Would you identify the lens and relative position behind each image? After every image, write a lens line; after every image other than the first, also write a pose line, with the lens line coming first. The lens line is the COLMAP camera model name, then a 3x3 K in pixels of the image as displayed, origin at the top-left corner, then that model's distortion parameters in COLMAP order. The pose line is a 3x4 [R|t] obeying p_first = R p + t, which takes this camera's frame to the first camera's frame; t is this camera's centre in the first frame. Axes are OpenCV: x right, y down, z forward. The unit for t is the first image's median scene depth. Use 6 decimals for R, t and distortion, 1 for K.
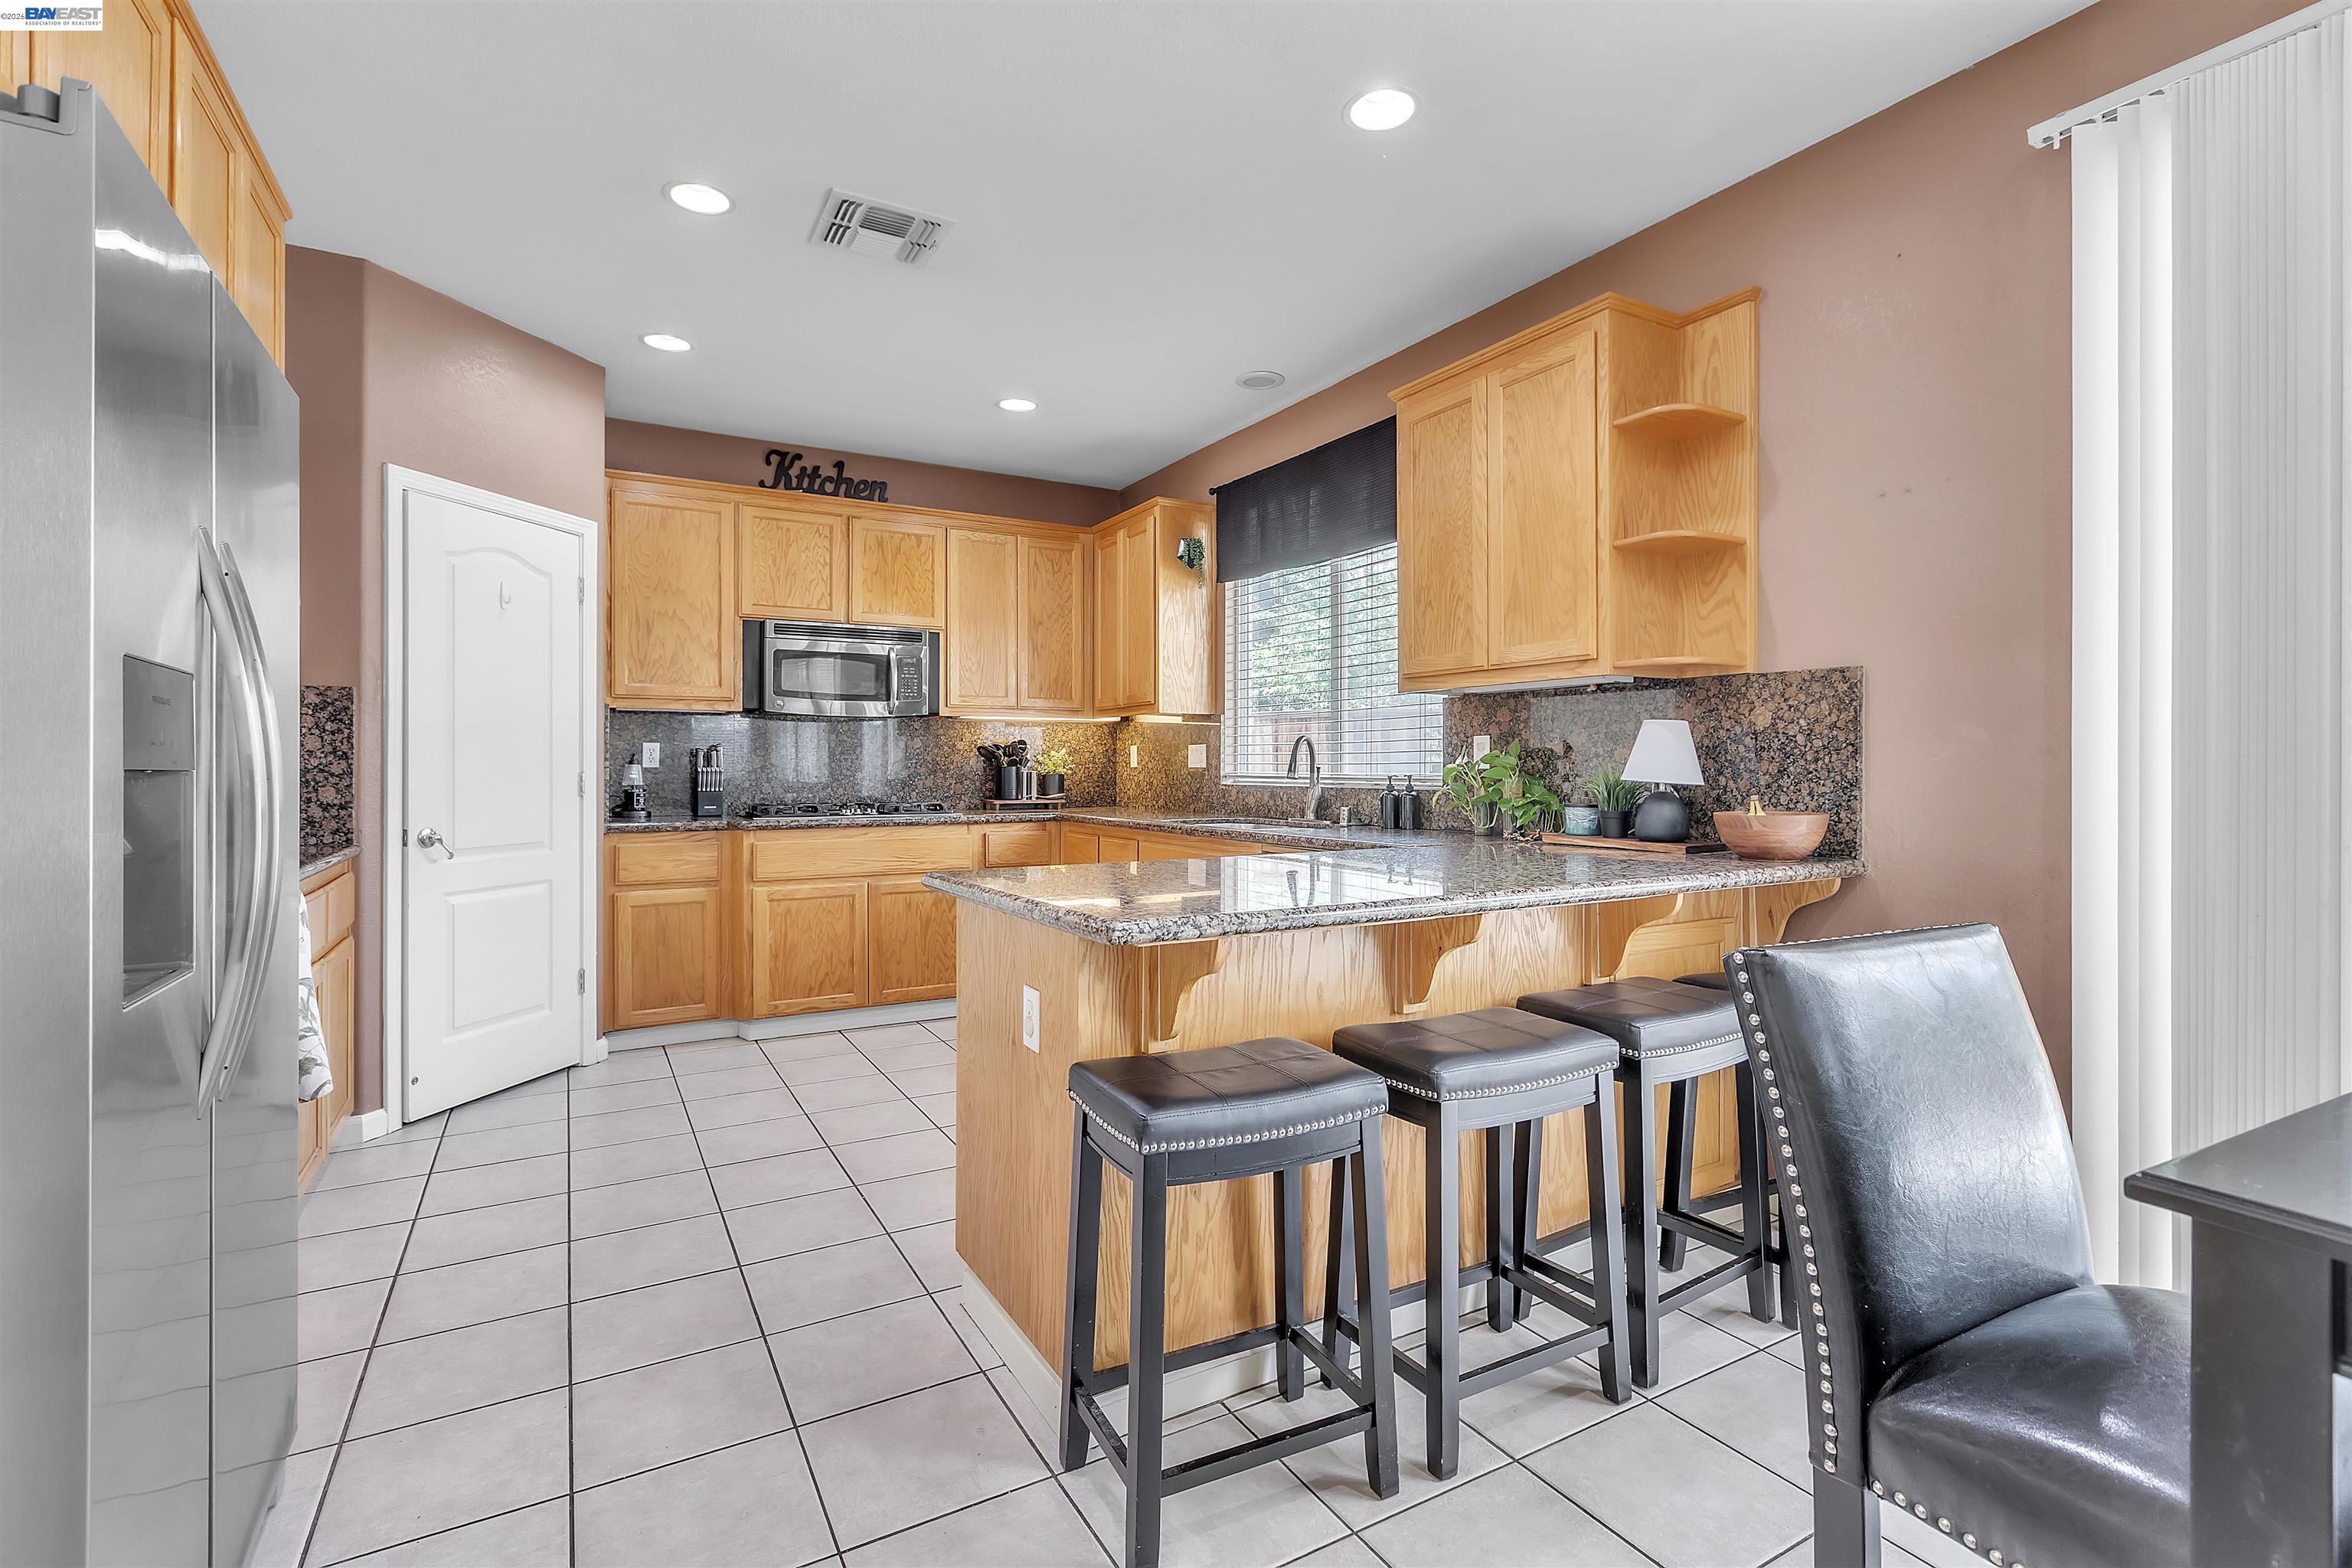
lens RADIAL K [[1074.8, 0, 1171.6], [0, 1074.8, 765.9], [0, 0, 1]] dist [-0.001443, 0.000526]
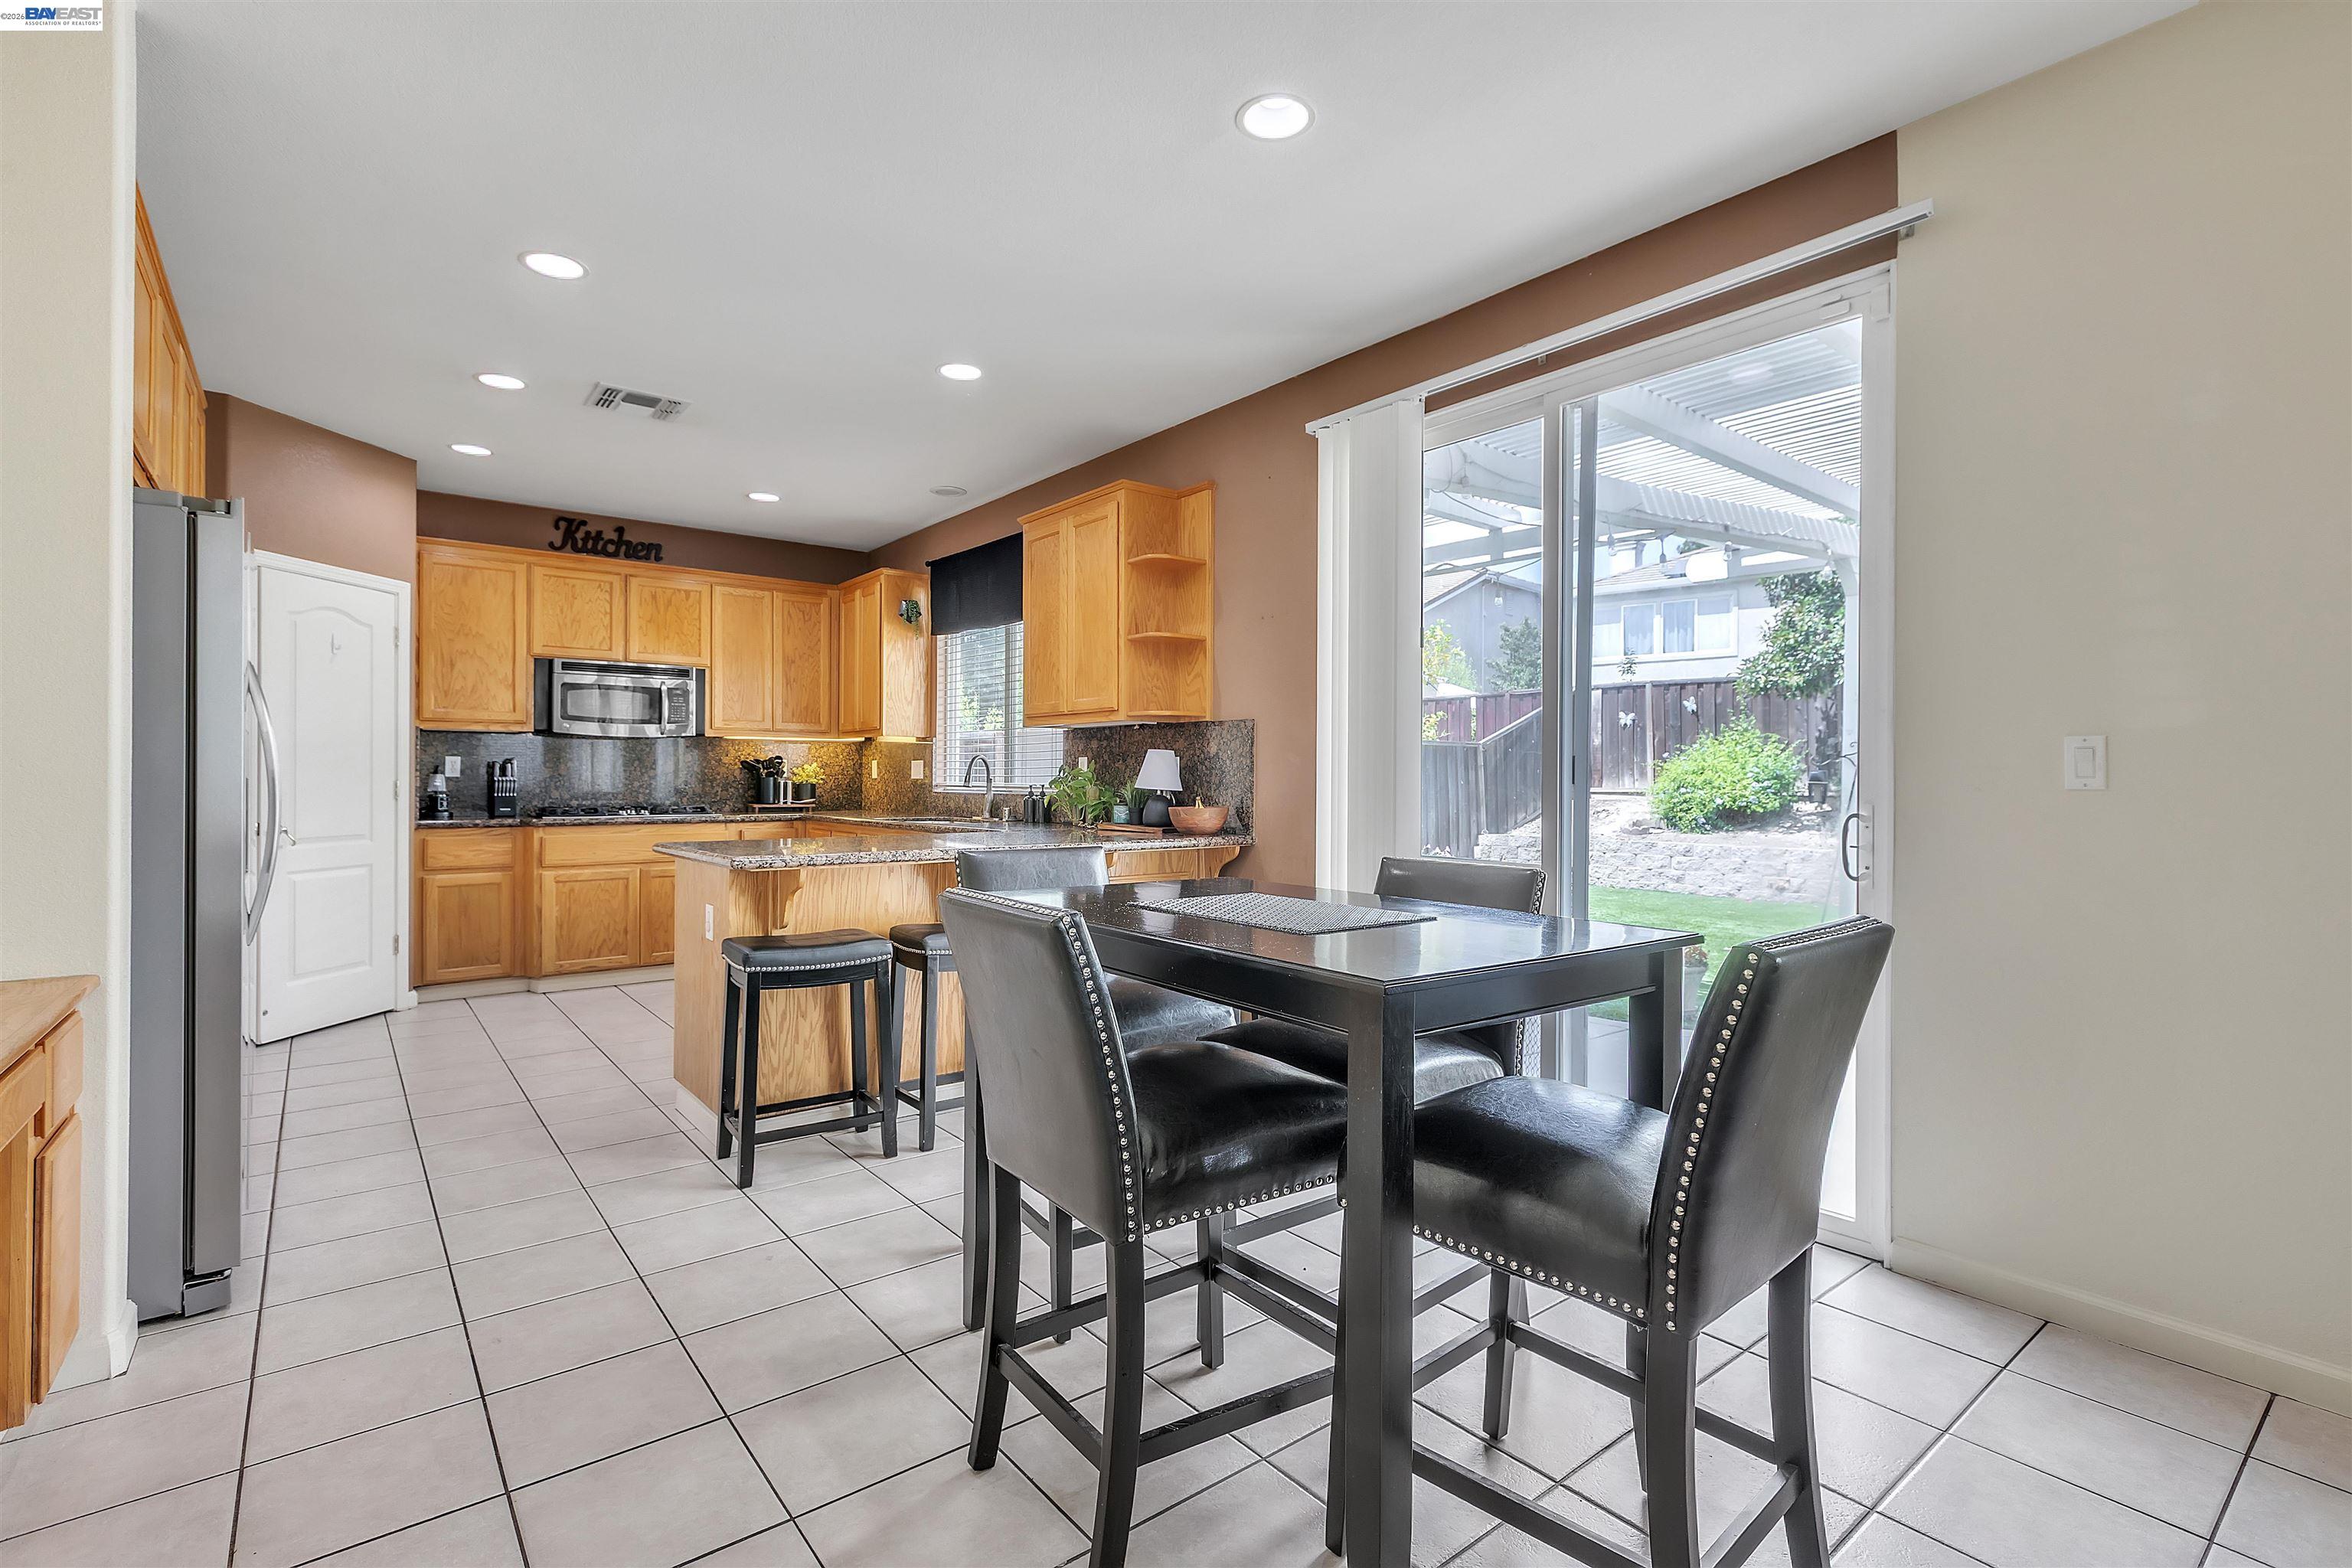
lens RADIAL K [[1074.8, 0, 1171.1], [0, 1074.8, 780.5], [0, 0, 1]] dist [-0.001443, 0.000526]
pose [[0.988217, 0.003951, 0.153008, 0.159523], [-0.004407, 0.999987, 0.002639, -0.001090], [-0.152996, -0.003282, 0.988221, -0.390576]]
